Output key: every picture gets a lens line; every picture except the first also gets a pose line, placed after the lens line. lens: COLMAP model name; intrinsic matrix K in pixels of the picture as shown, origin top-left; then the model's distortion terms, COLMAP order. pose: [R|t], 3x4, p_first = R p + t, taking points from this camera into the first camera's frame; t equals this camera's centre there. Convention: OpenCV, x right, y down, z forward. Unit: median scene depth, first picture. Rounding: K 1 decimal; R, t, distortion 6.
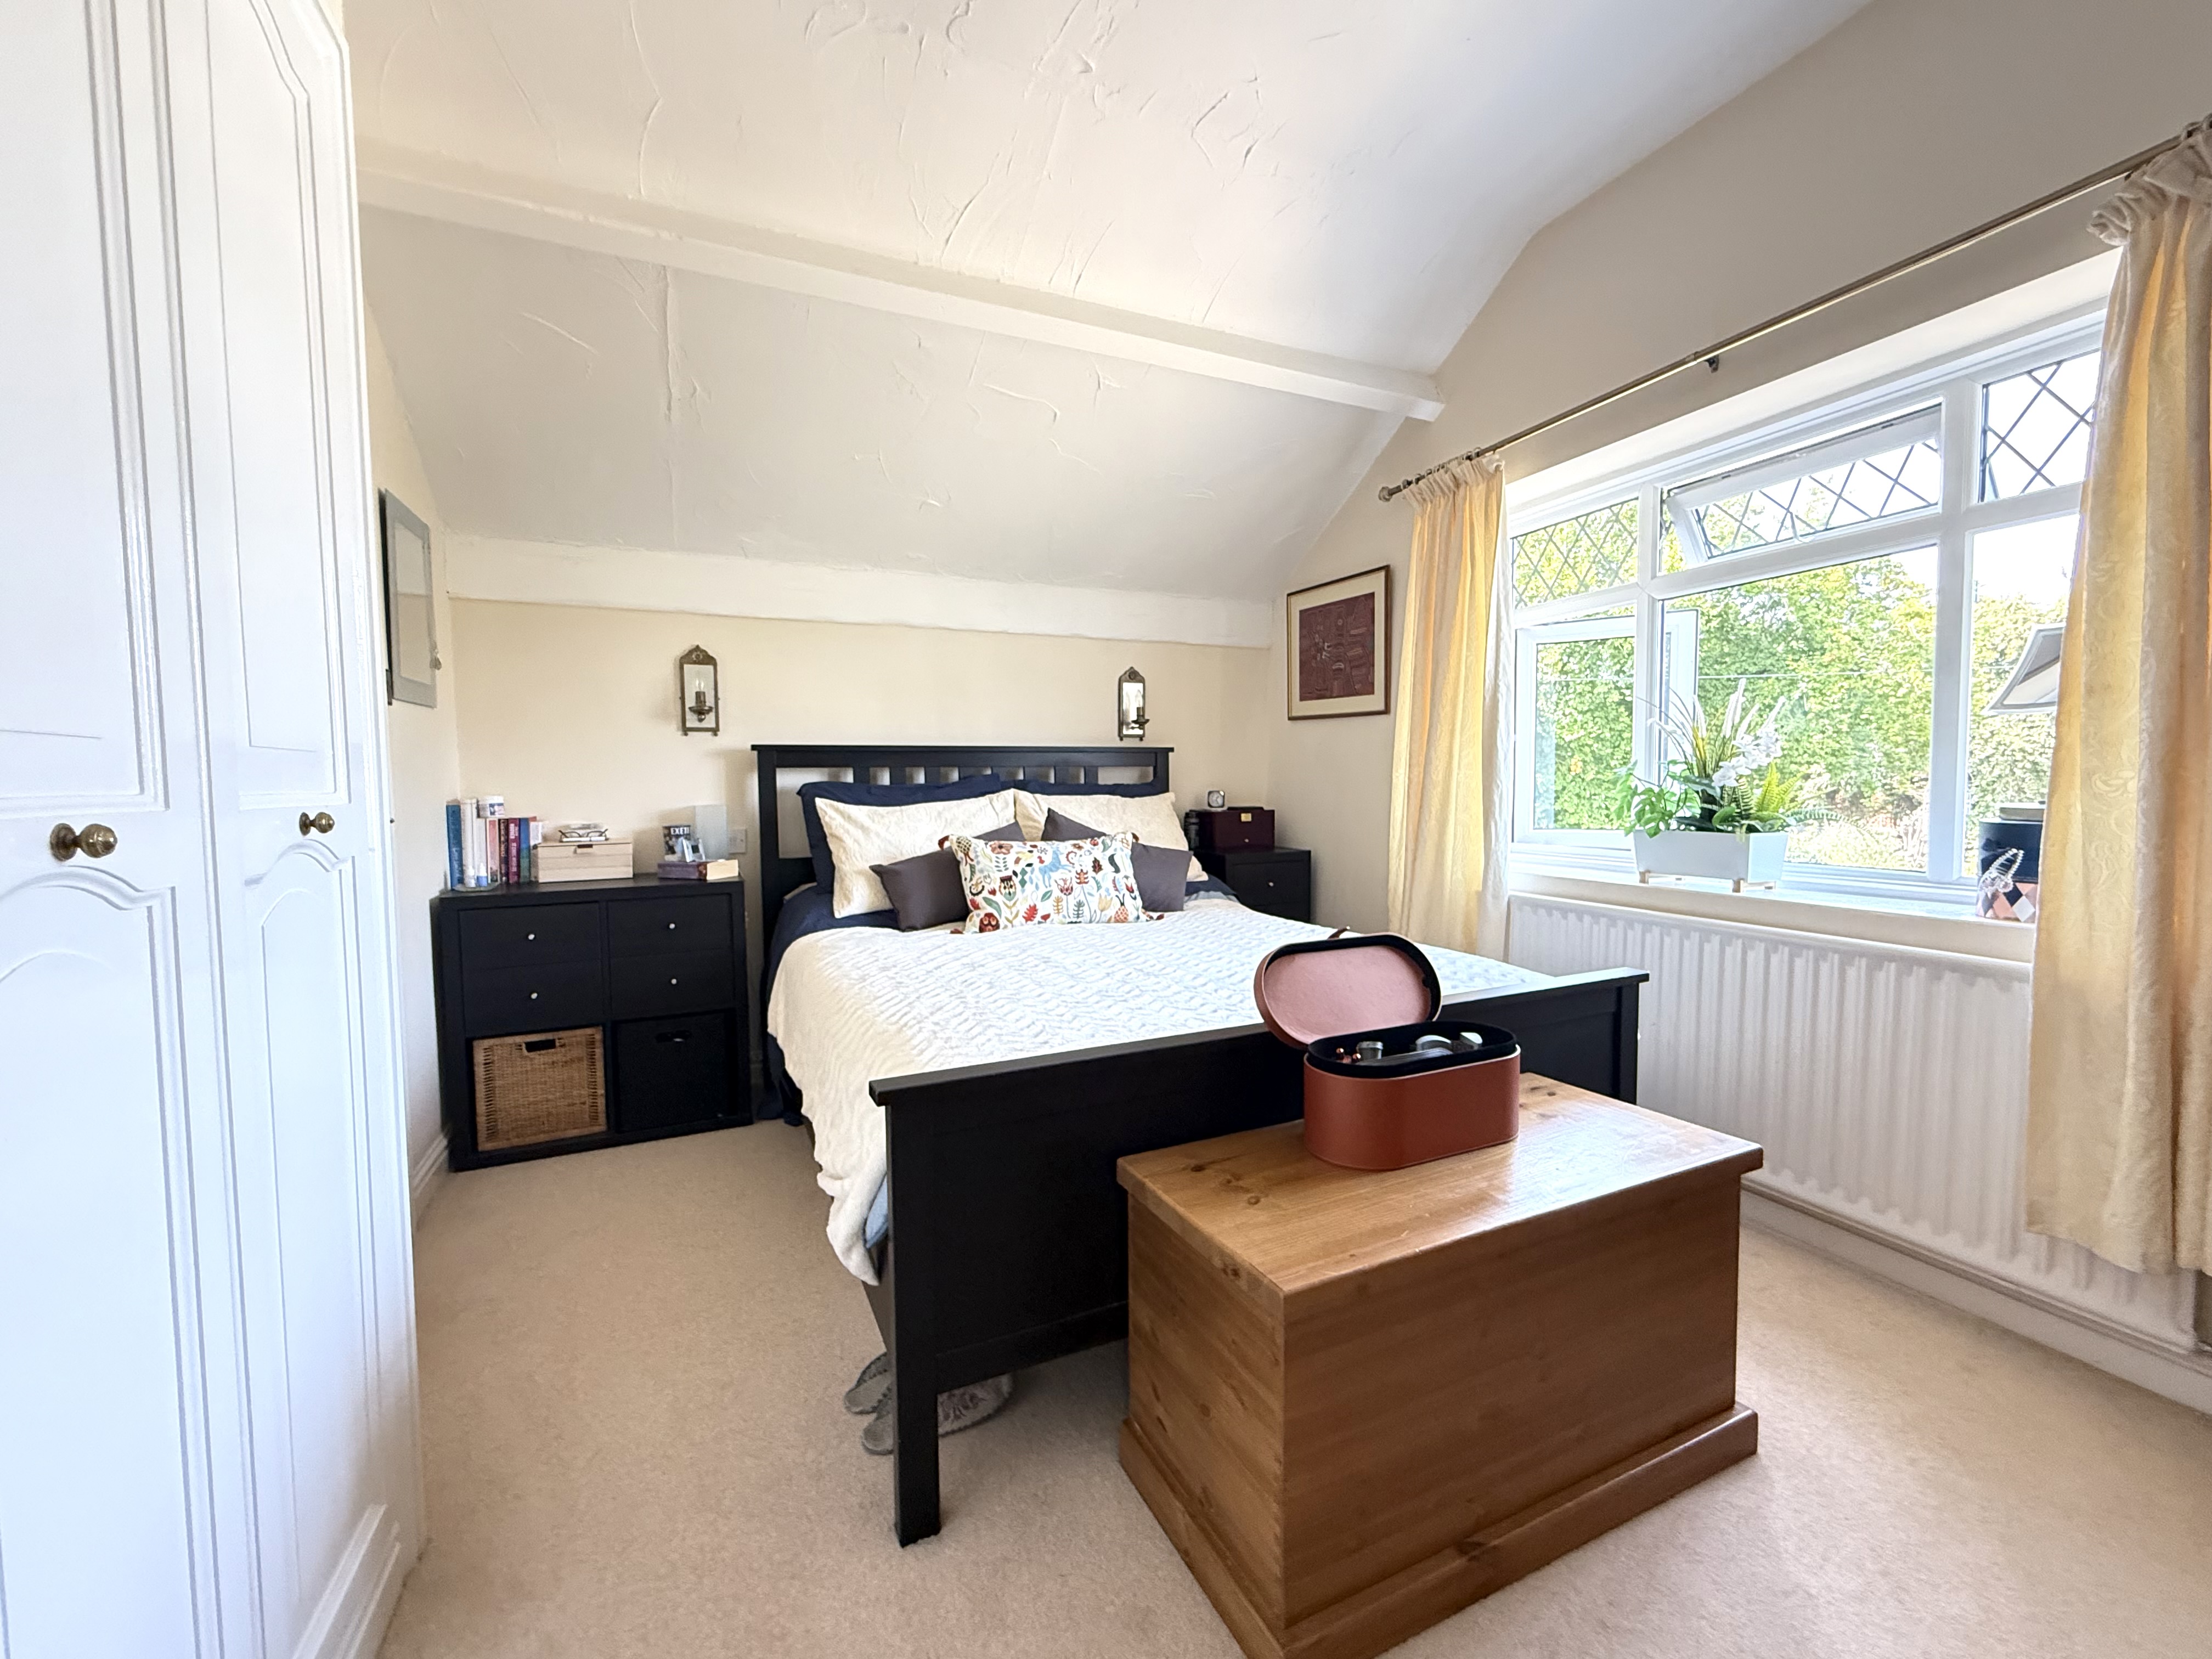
lens RADIAL K [[903.5, 0, 1107.3], [0, 903.5, 830.6], [0, 0, 1]] dist [-0.000402, 0.000174]
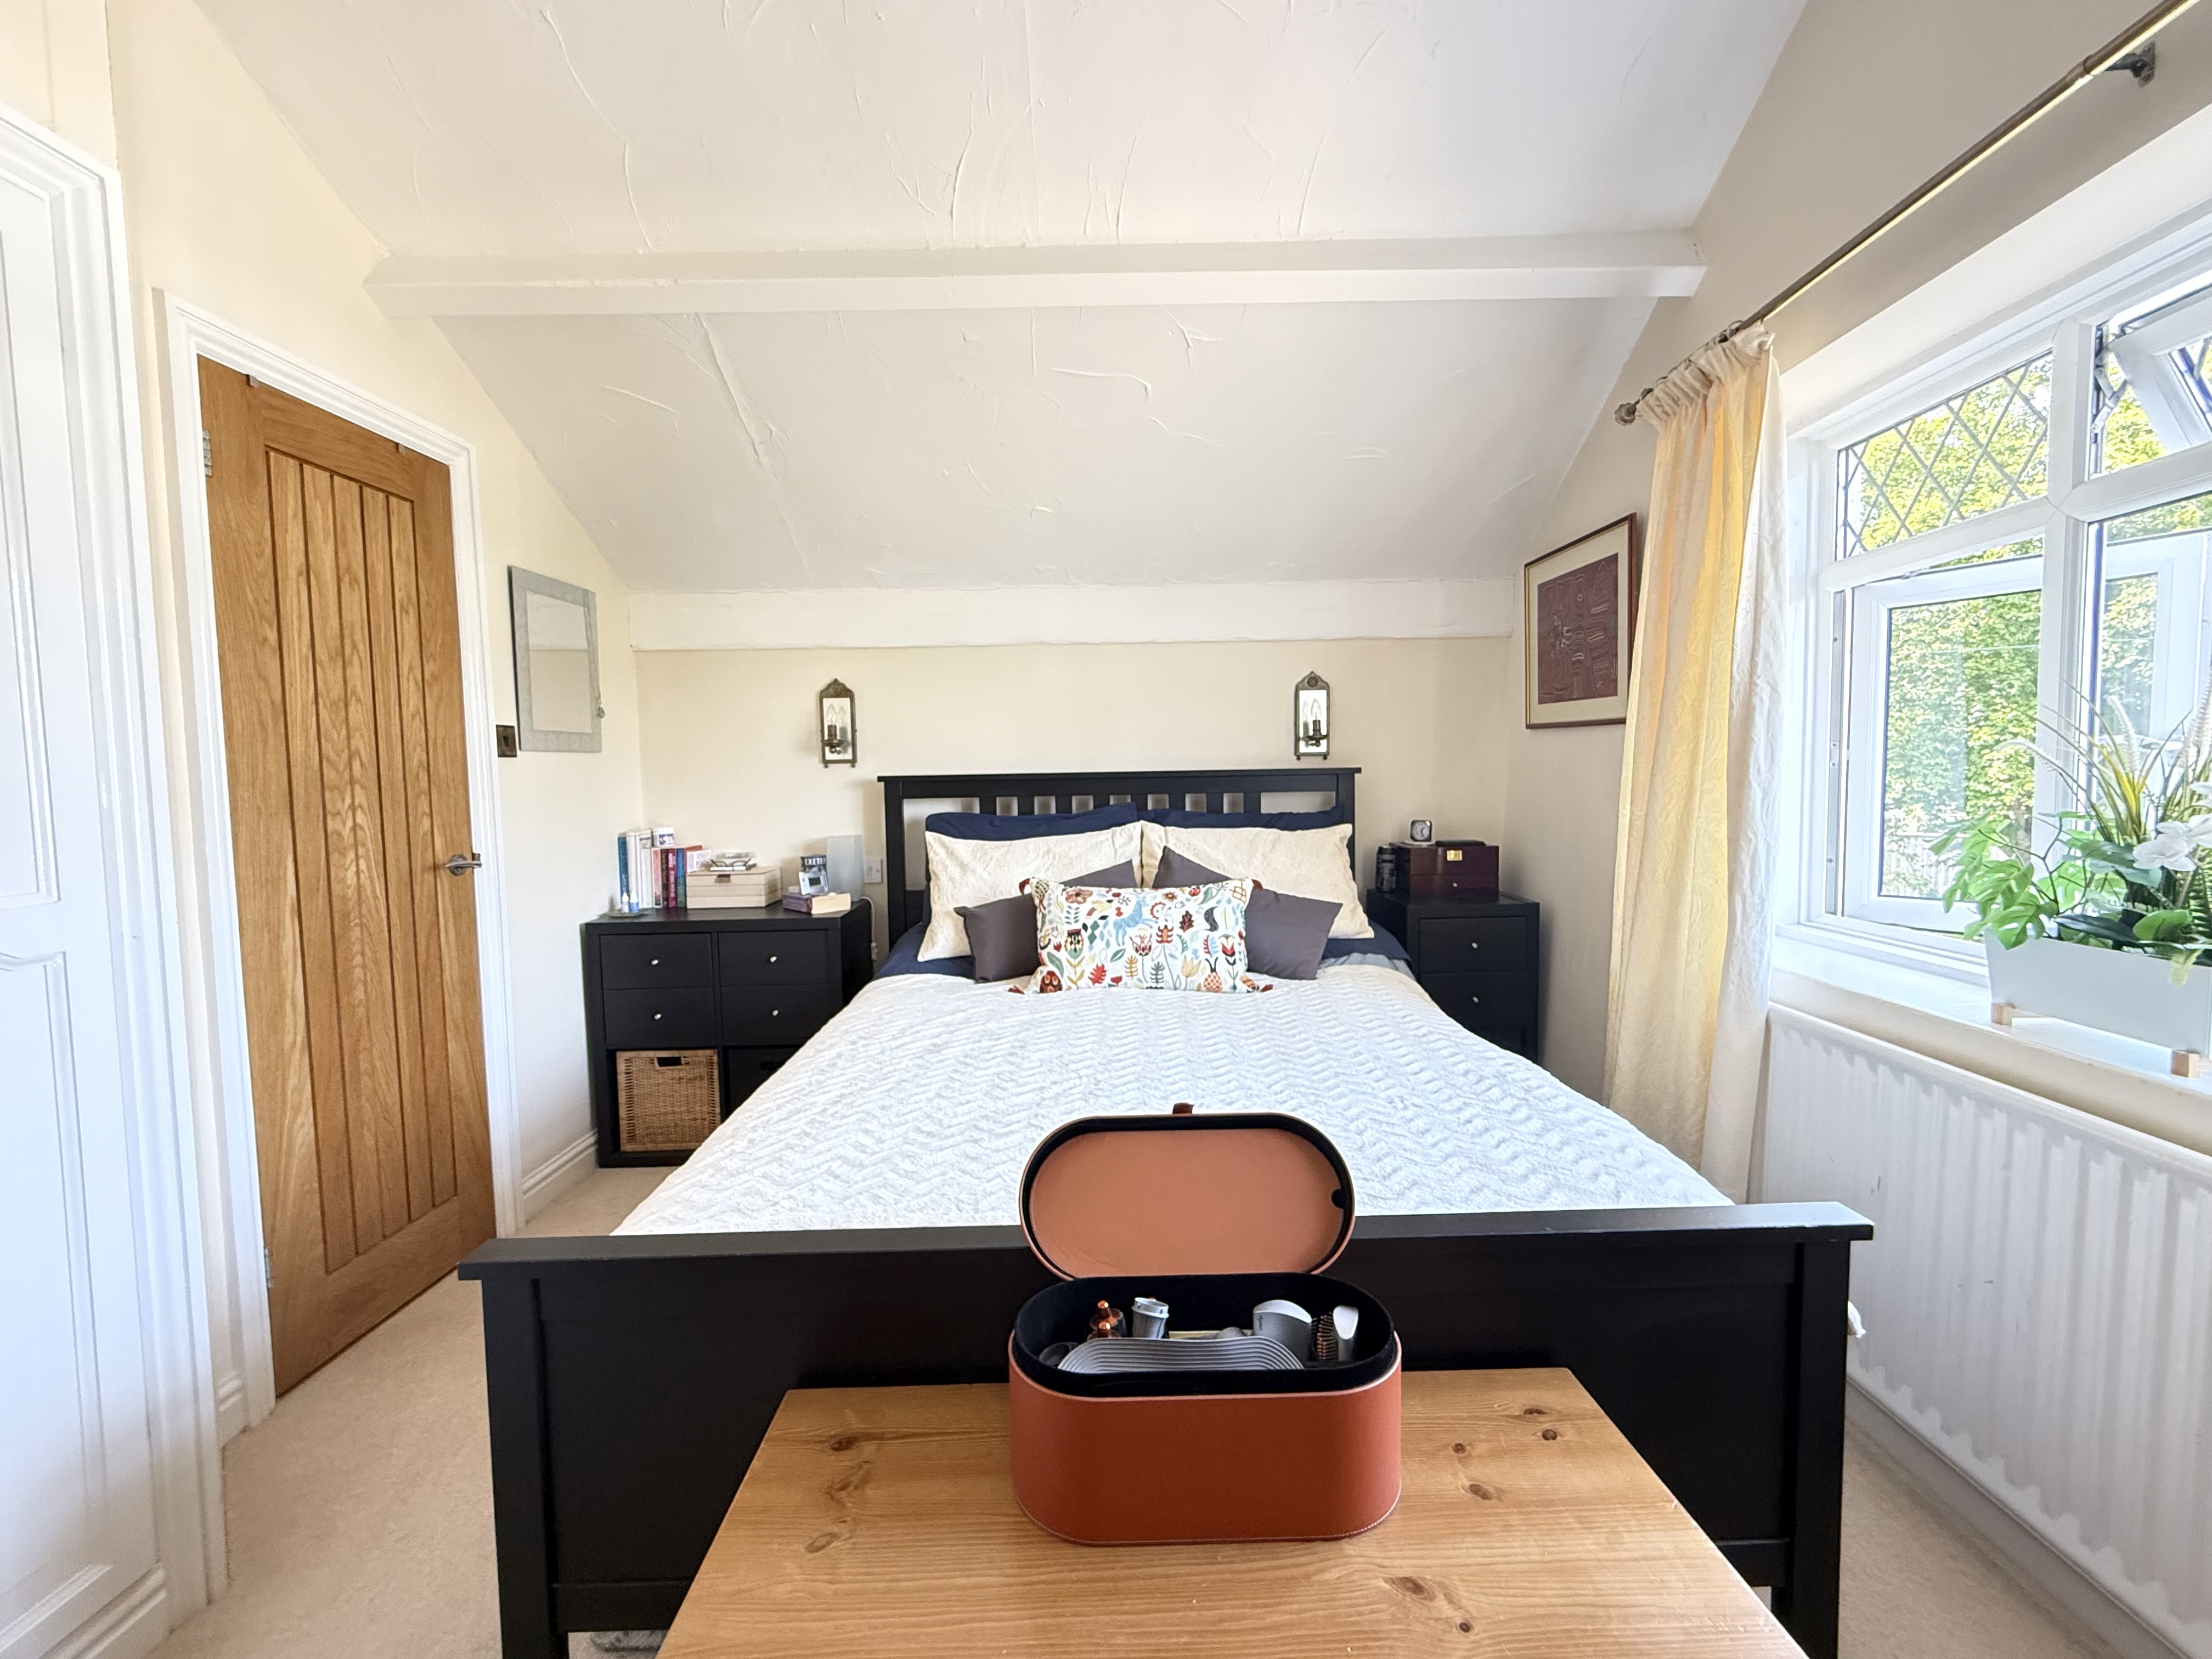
lens RADIAL K [[903.5, 0, 1114.2], [0, 903.5, 830.2], [0, 0, 1]] dist [-0.000402, 0.000174]
pose [[0.911129, 0.018854, -0.411690, 0.273582], [-0.014882, 0.999807, 0.012851, -0.056028], [0.411853, -0.005582, 0.911233, 0.213187]]
